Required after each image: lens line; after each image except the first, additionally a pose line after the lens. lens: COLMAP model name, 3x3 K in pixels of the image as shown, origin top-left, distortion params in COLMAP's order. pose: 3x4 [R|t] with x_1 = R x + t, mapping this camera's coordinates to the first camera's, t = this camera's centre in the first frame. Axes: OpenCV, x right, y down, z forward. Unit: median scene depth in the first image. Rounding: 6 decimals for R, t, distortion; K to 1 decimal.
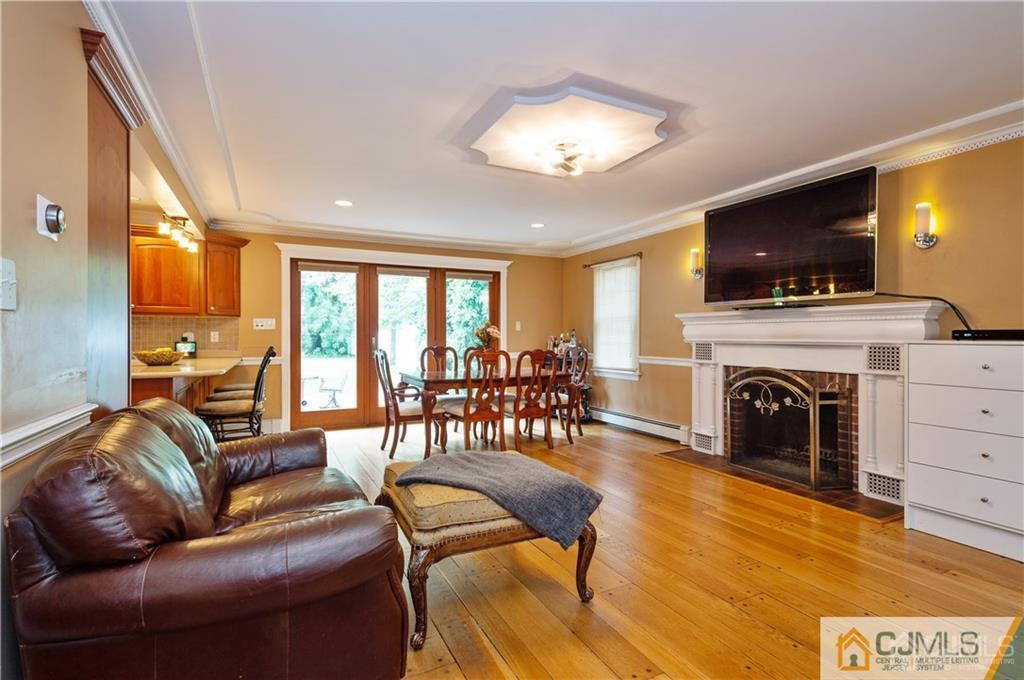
lens RADIAL K [[484.0, 0, 513.1], [0, 484.0, 339.6], [0, 0, 1]] dist [0.014367, -0.002744]
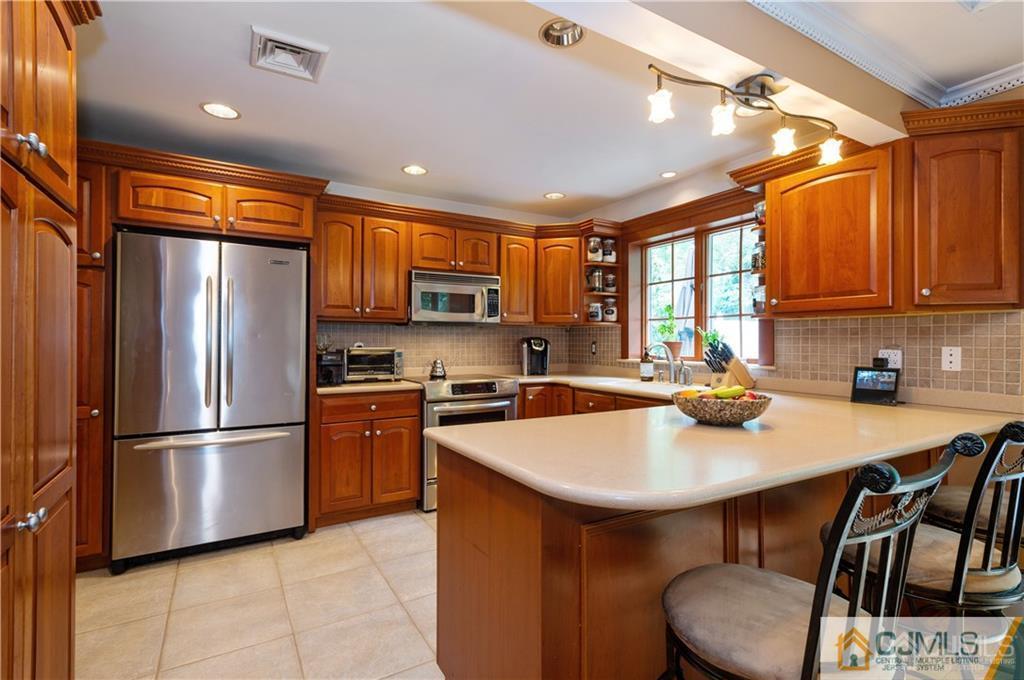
lens RADIAL K [[484.0, 0, 515.3], [0, 484.0, 340.4], [0, 0, 1]] dist [0.014367, -0.002744]
pose [[0.067500, -0.005426, -0.997705, -0.205831], [-0.009155, 0.999940, -0.006057, -0.015496], [0.997677, 0.009543, 0.067447, 0.576898]]
